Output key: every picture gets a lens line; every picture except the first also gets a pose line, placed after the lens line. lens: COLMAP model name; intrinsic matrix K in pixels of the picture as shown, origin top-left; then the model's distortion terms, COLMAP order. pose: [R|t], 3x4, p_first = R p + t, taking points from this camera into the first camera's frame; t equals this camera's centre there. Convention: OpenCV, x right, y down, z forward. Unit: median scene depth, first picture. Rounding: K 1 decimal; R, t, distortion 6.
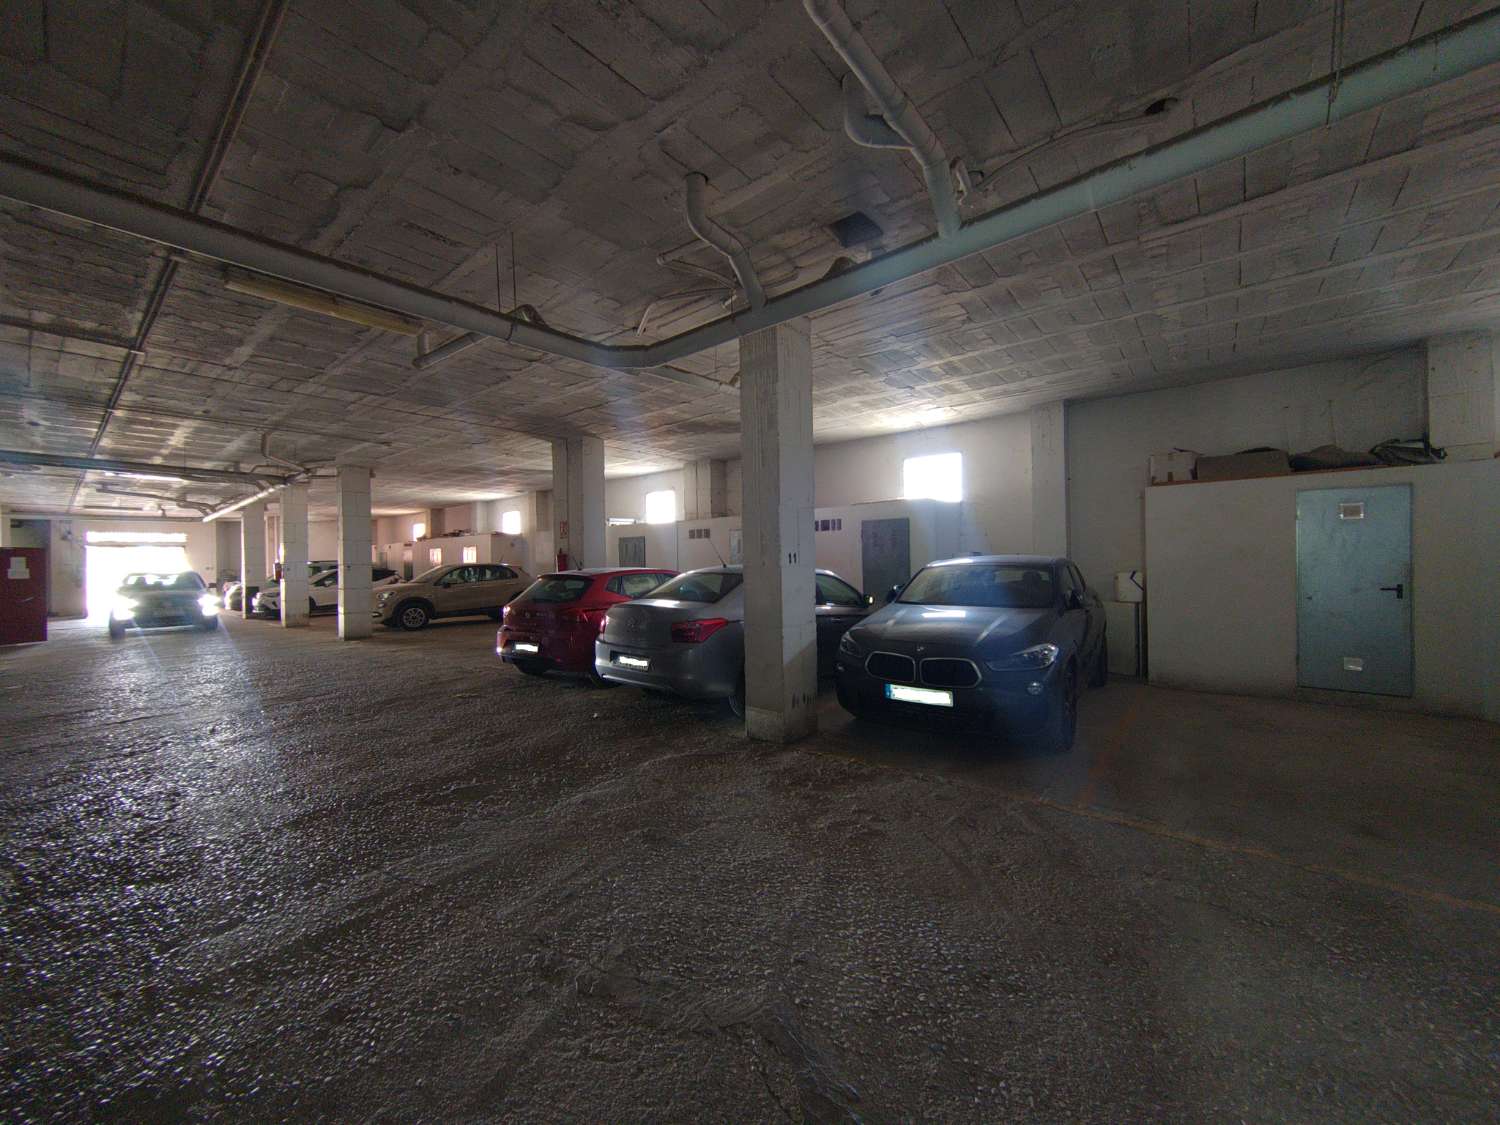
lens RADIAL K [[585.3, 0, 748.2], [0, 585.3, 563.4], [0, 0, 1]] dist [0.002335, 0.000203]
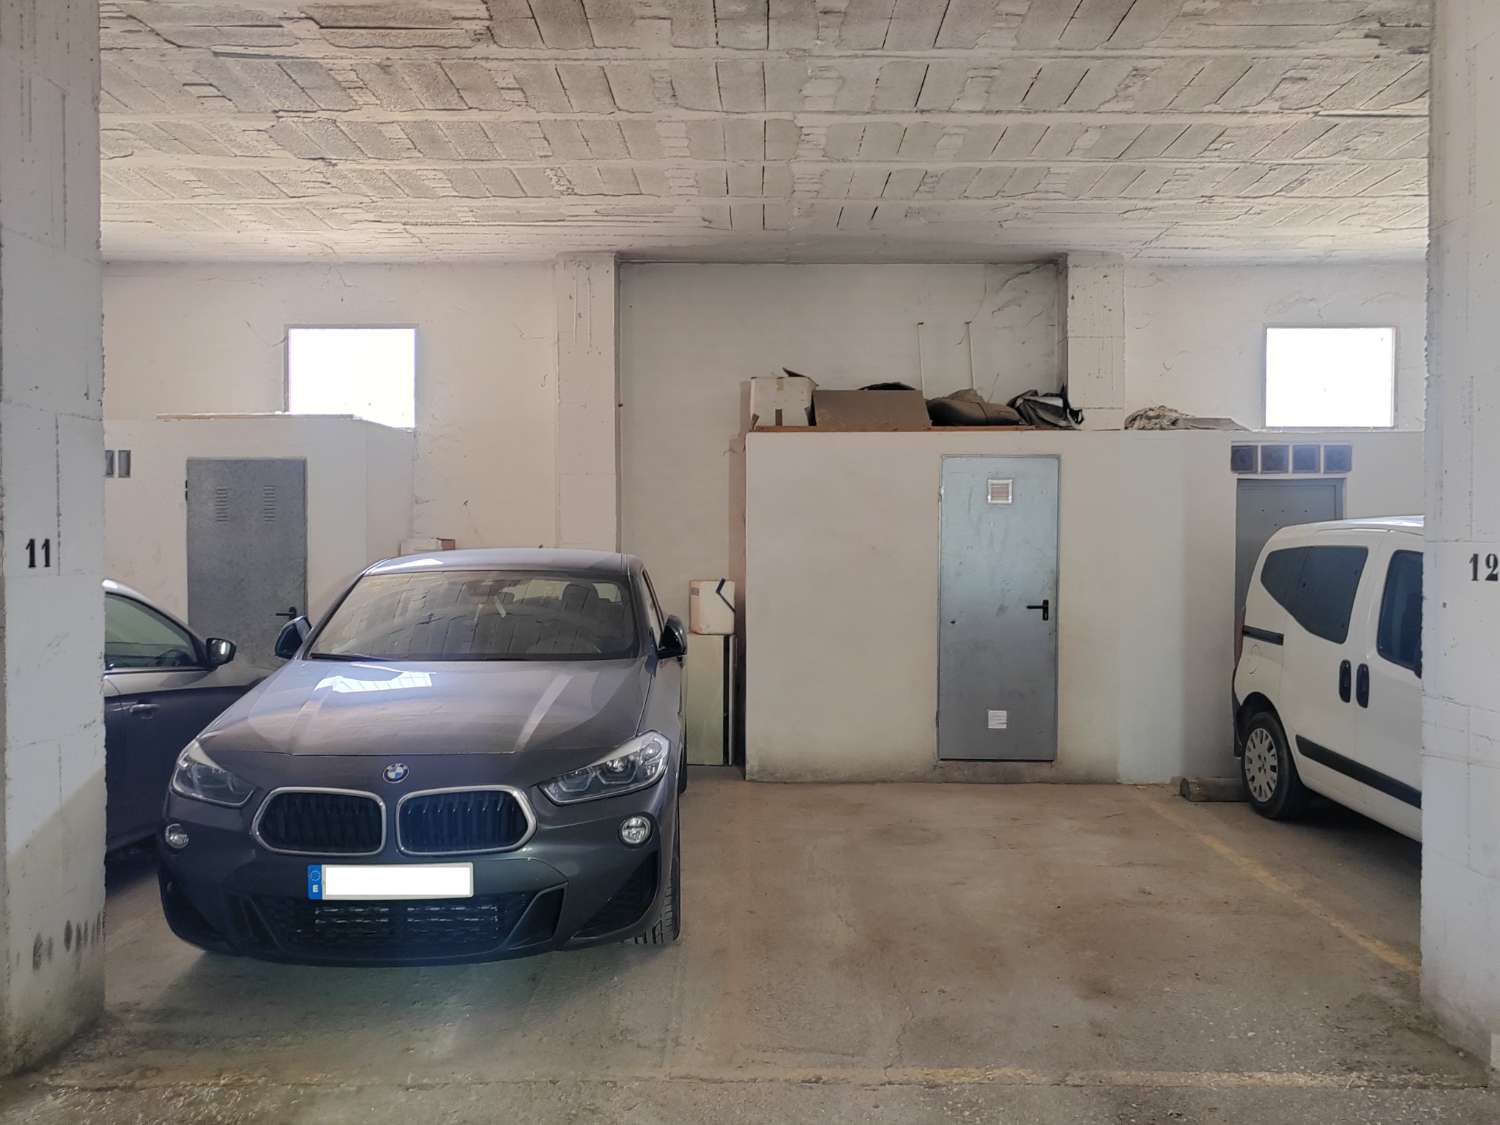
lens RADIAL K [[1168.7, 0, 751.0], [0, 1168.7, 561.8], [0, 0, 1]] dist [0.017534, -0.001905]
pose [[0.771385, 0.006318, 0.636337, -0.039659], [-0.010490, 0.999941, 0.002787, -0.008822], [-0.636282, -0.008825, 0.771406, 0.141276]]
